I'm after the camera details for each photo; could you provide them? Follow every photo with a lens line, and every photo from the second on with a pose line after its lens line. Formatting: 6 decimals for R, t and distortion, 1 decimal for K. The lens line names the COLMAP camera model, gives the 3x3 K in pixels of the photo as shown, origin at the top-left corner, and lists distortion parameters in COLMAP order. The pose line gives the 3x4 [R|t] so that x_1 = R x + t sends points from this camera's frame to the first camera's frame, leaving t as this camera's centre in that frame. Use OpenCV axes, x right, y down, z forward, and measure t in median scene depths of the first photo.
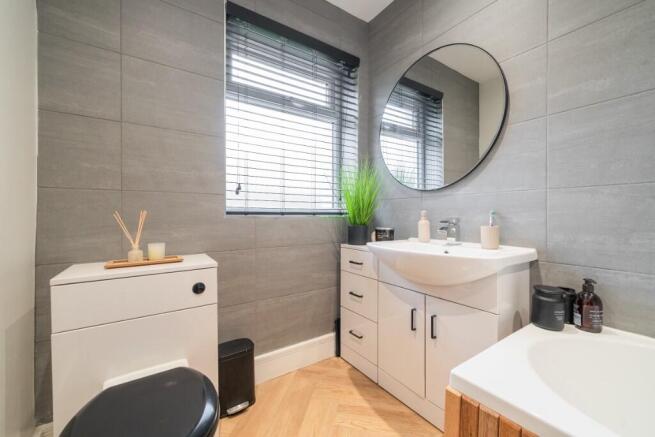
lens RADIAL K [[268.5, 0, 326.3], [0, 268.5, 217.5], [0, 0, 1]] dist [0.000840, 0.000019]
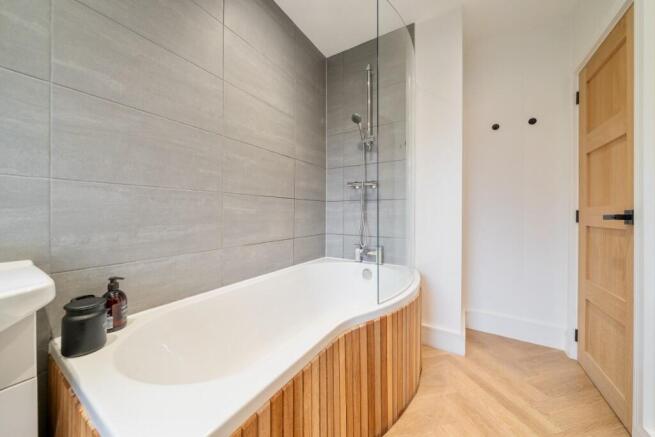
lens RADIAL K [[223.2, 0, 327.5], [0, 223.2, 213.8], [0, 0, 1]] dist [0.001496, 0.000007]
pose [[-0.397456, -0.003466, 0.917615, -0.086675], [0.011654, 0.999893, 0.008825, -0.001570], [-0.917547, 0.014201, -0.397373, 0.596954]]
